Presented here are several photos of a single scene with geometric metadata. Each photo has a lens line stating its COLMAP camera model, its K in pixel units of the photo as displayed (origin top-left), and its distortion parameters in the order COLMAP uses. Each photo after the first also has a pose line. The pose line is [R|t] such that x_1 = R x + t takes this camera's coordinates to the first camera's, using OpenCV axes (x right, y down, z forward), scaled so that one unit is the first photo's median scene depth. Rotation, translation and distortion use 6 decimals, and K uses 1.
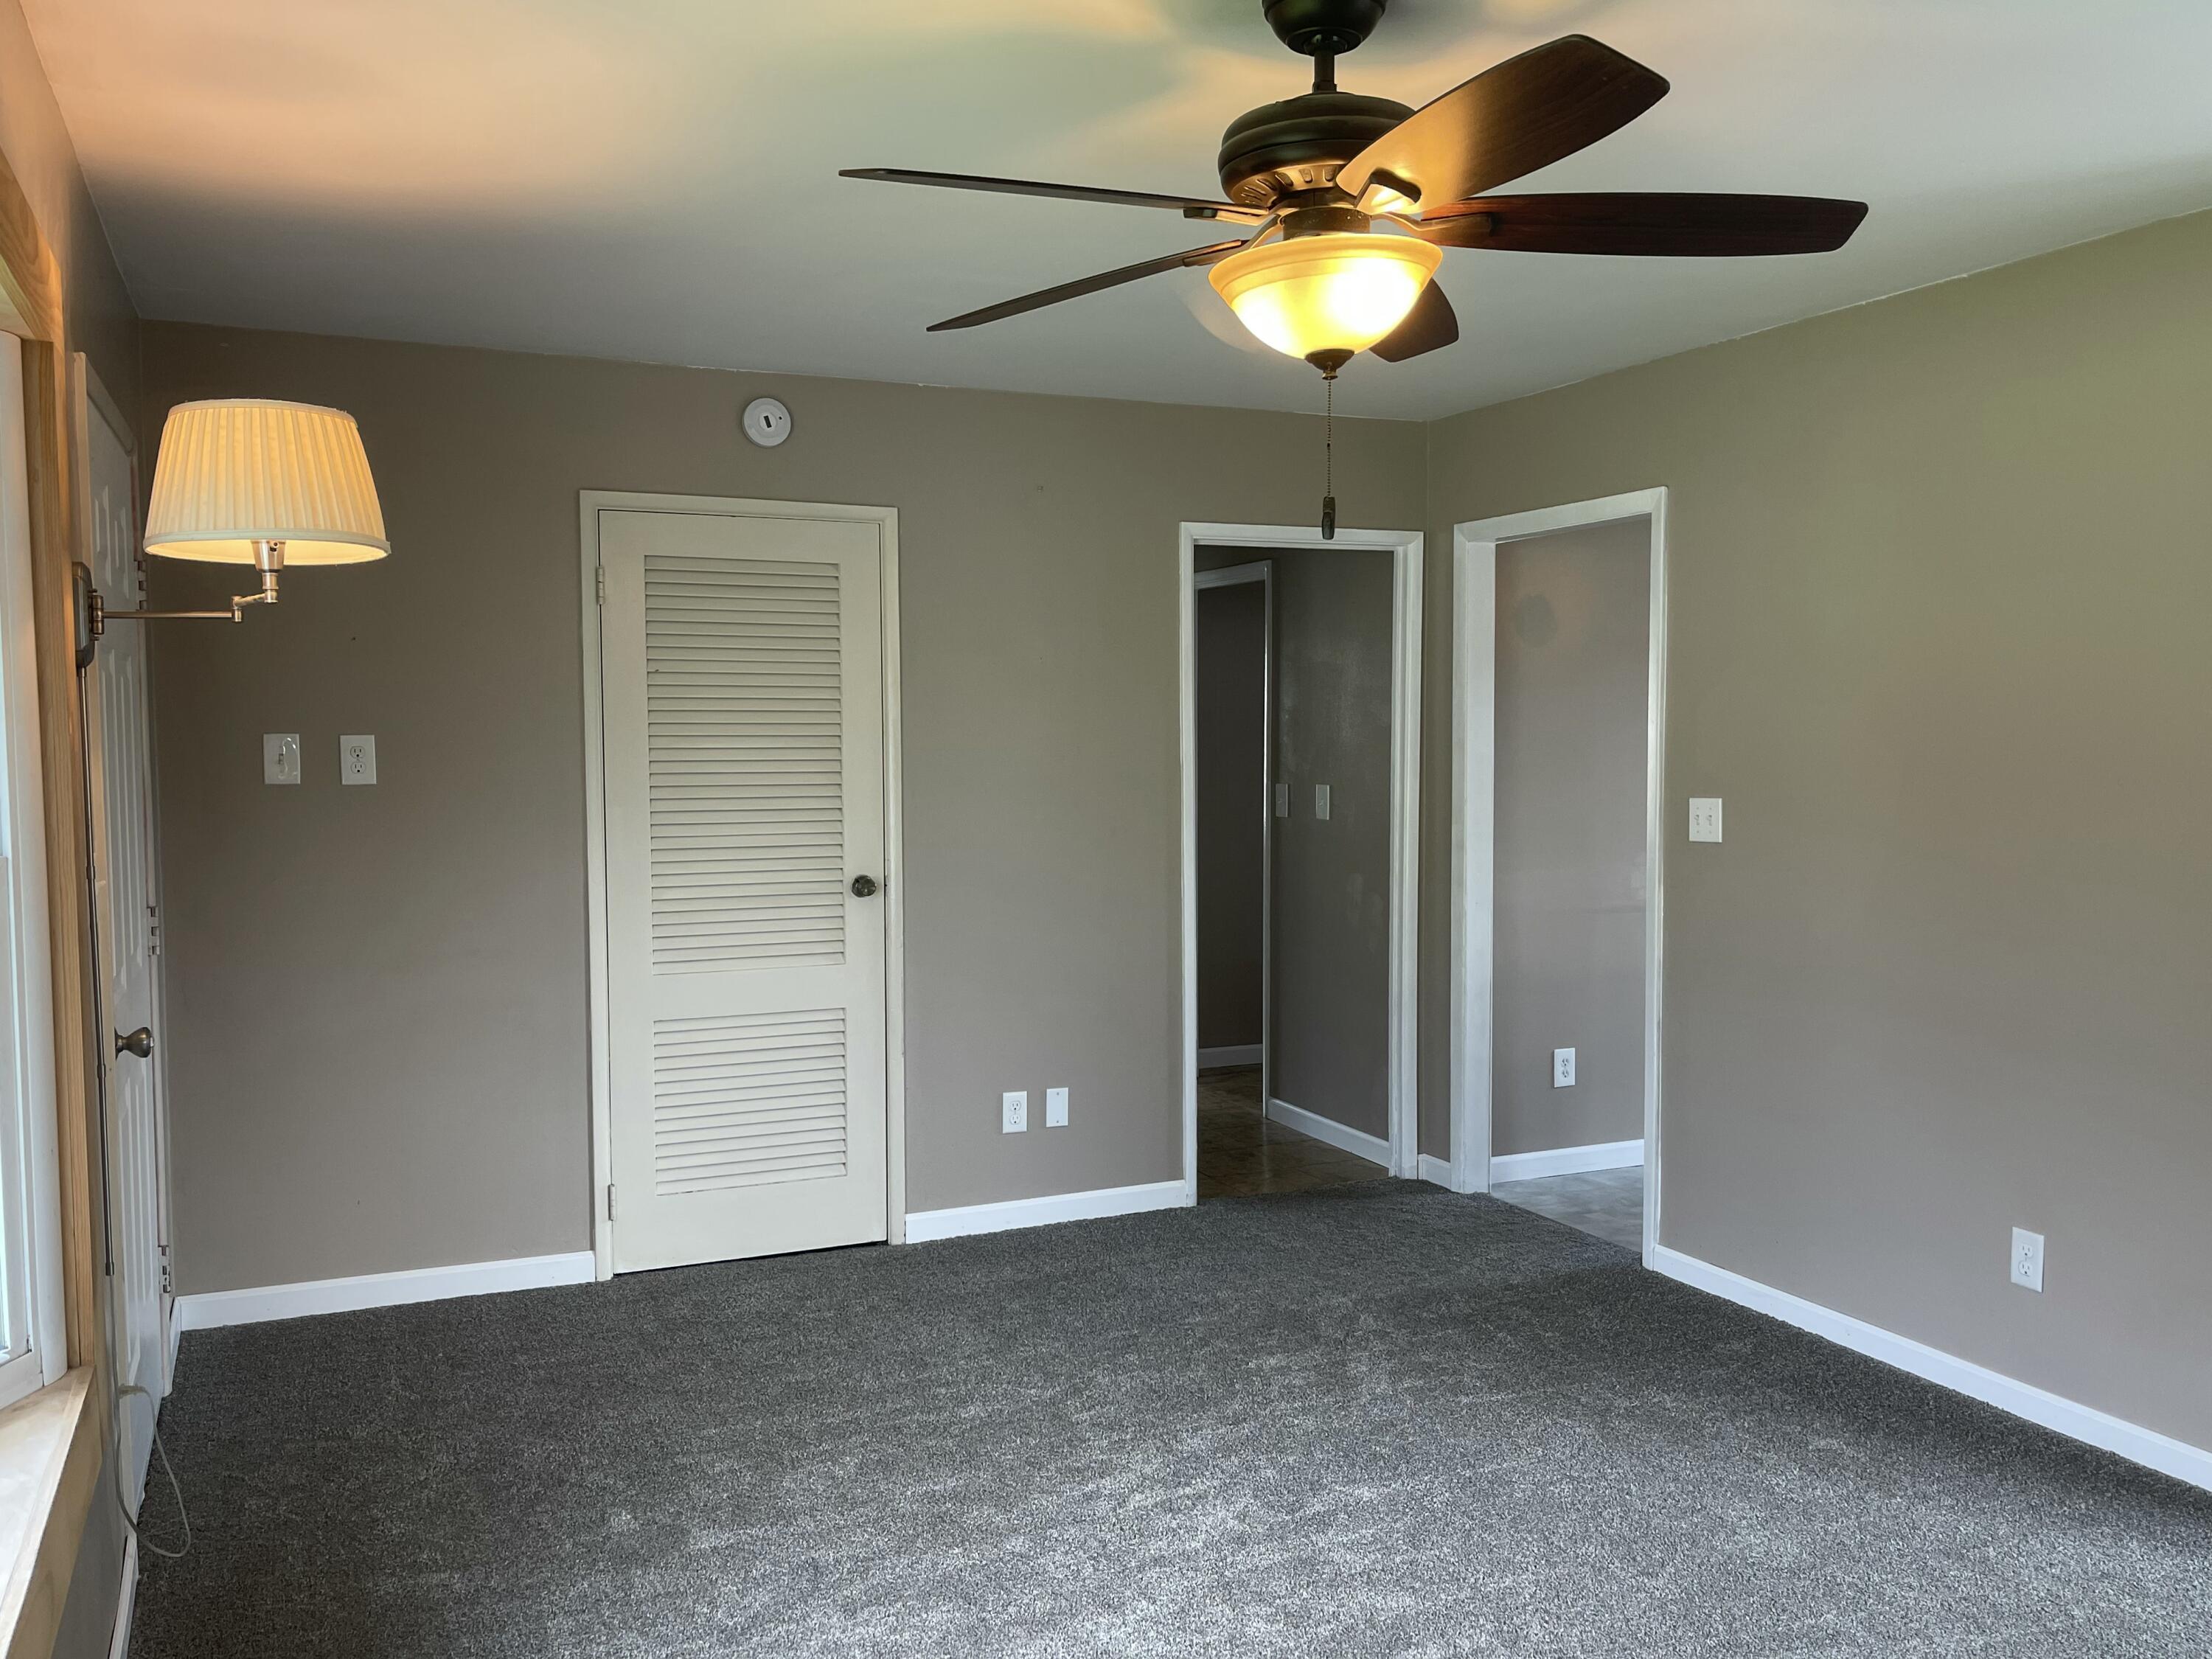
lens RADIAL K [[1761.4, 0, 1106.0], [0, 1761.4, 829.5], [0, 0, 1]] dist [0.003630, 0.000538]
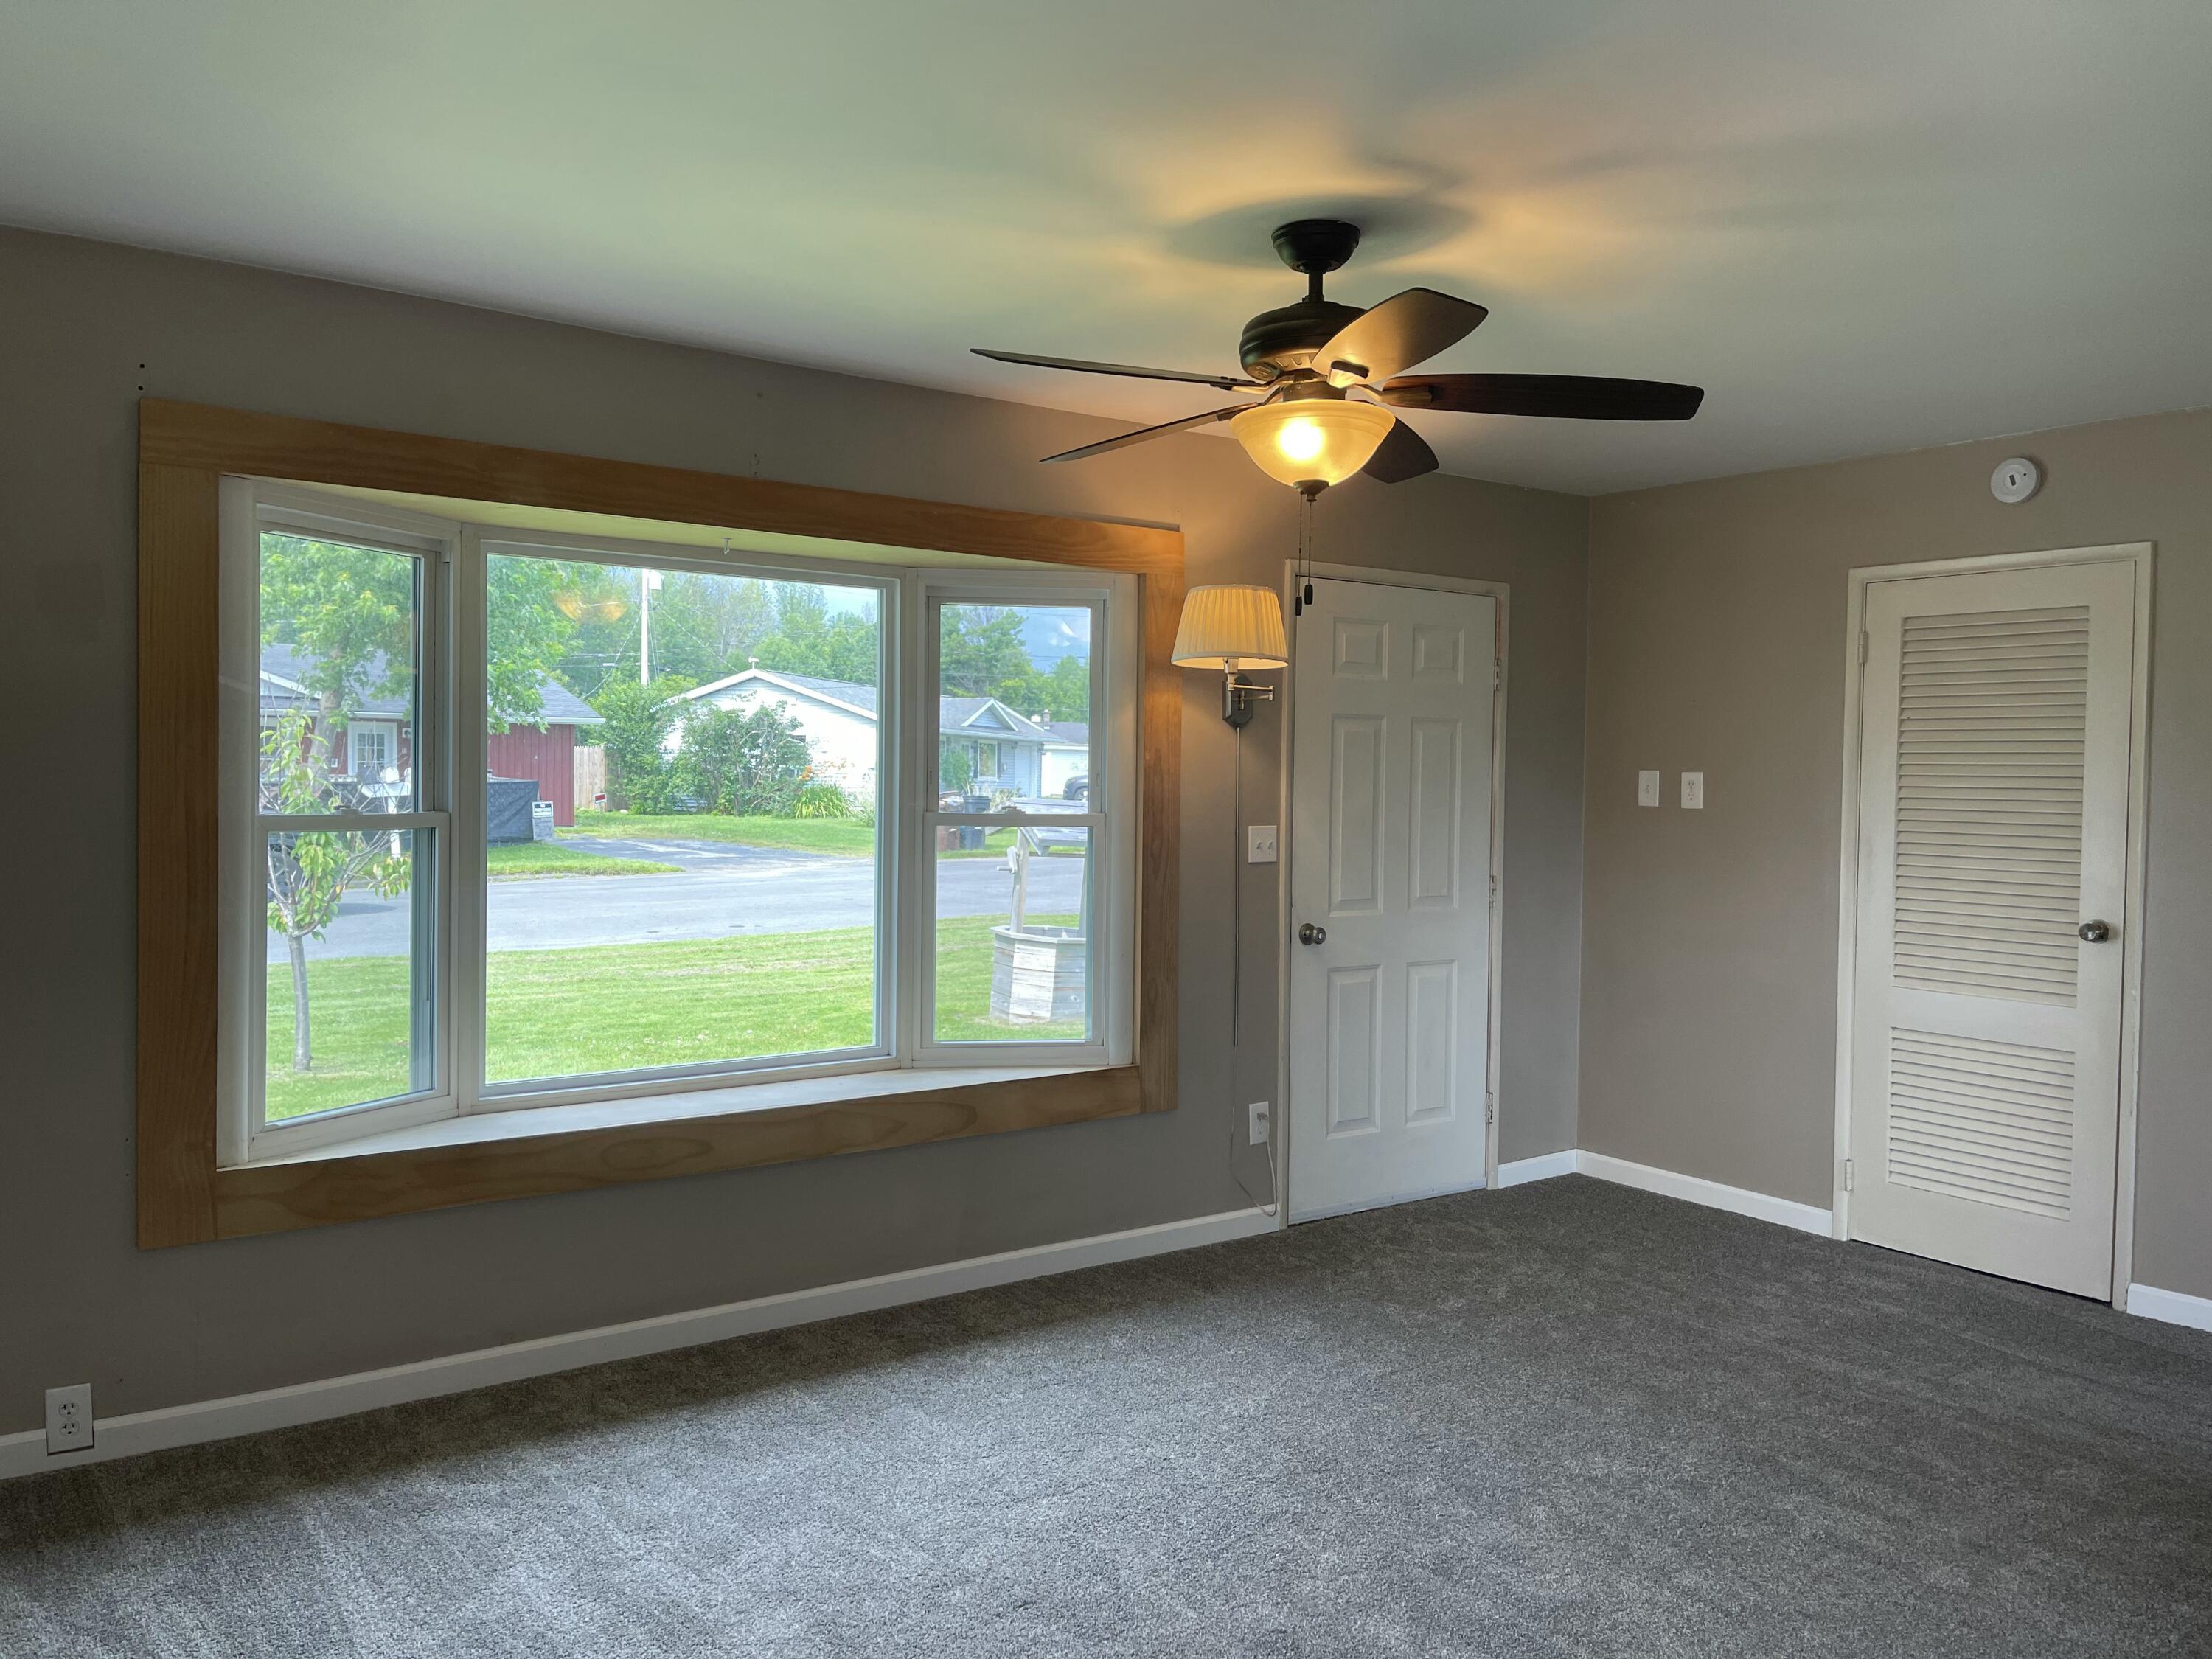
lens RADIAL K [[1654.3, 0, 1106.0], [0, 1654.3, 829.5], [0, 0, 1]] dist [-0.003653, -0.002991]
pose [[0.200107, 0.037661, -0.979050, 0.678788], [-0.072028, 0.997123, 0.023635, -0.006510], [0.977123, 0.065790, 0.202243, 0.281383]]
